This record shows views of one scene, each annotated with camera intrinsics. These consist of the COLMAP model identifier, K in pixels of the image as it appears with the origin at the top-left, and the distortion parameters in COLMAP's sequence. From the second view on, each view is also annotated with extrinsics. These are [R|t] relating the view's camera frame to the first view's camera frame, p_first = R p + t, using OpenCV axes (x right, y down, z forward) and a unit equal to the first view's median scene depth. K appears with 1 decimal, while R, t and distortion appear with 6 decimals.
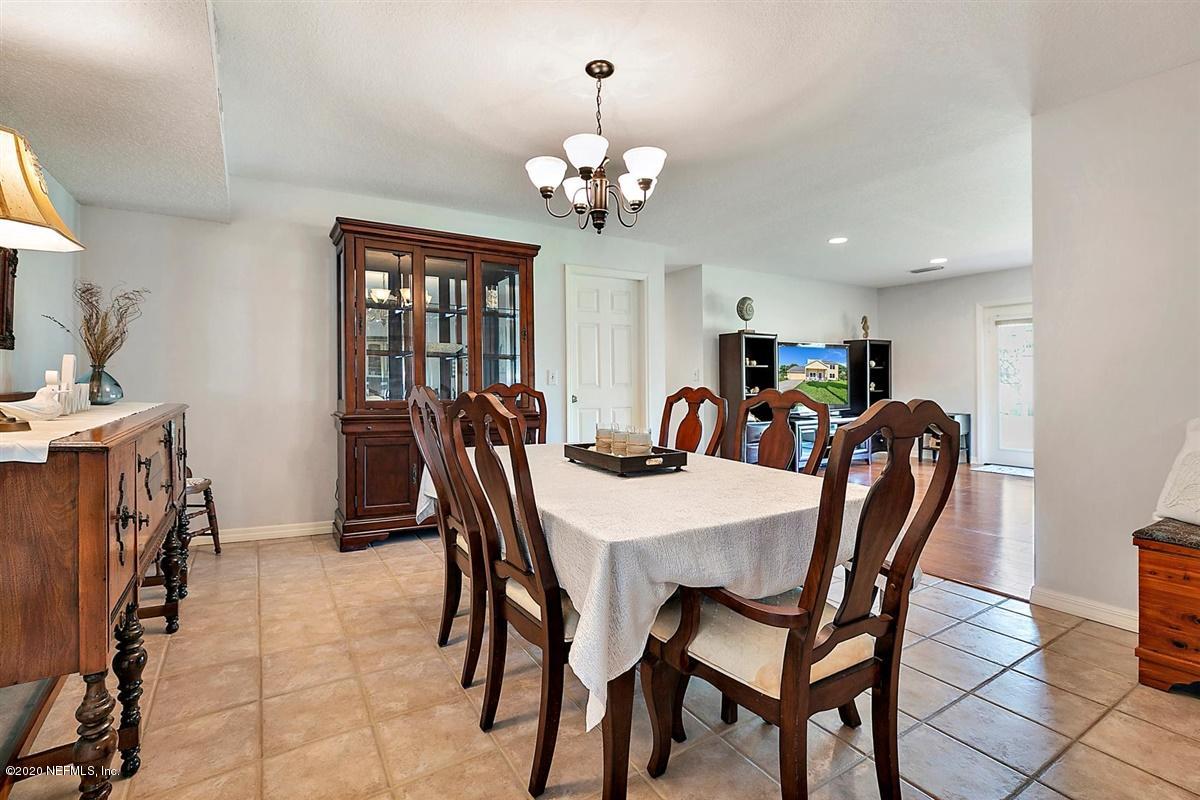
lens RADIAL K [[548.7, 0, 602.1], [0, 548.7, 378.7], [0, 0, 1]] dist [0.025388, 0.000132]
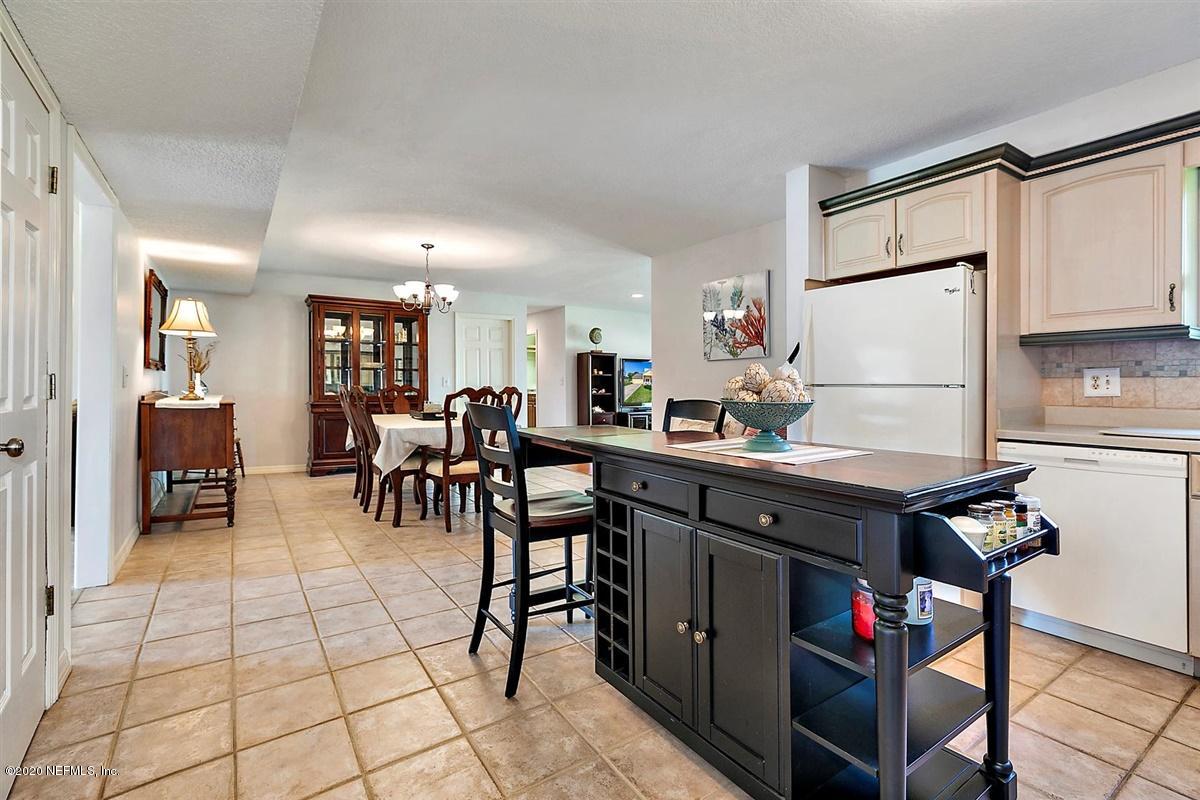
lens RADIAL K [[543.8, 0, 599.1], [0, 543.8, 380.3], [0, 0, 1]] dist [0.039521, -0.000103]
pose [[0.999472, -0.004395, 0.032205, 0.225074], [0.004720, 0.999939, -0.010000, 0.007011], [-0.032159, 0.010146, 0.999431, -0.453825]]
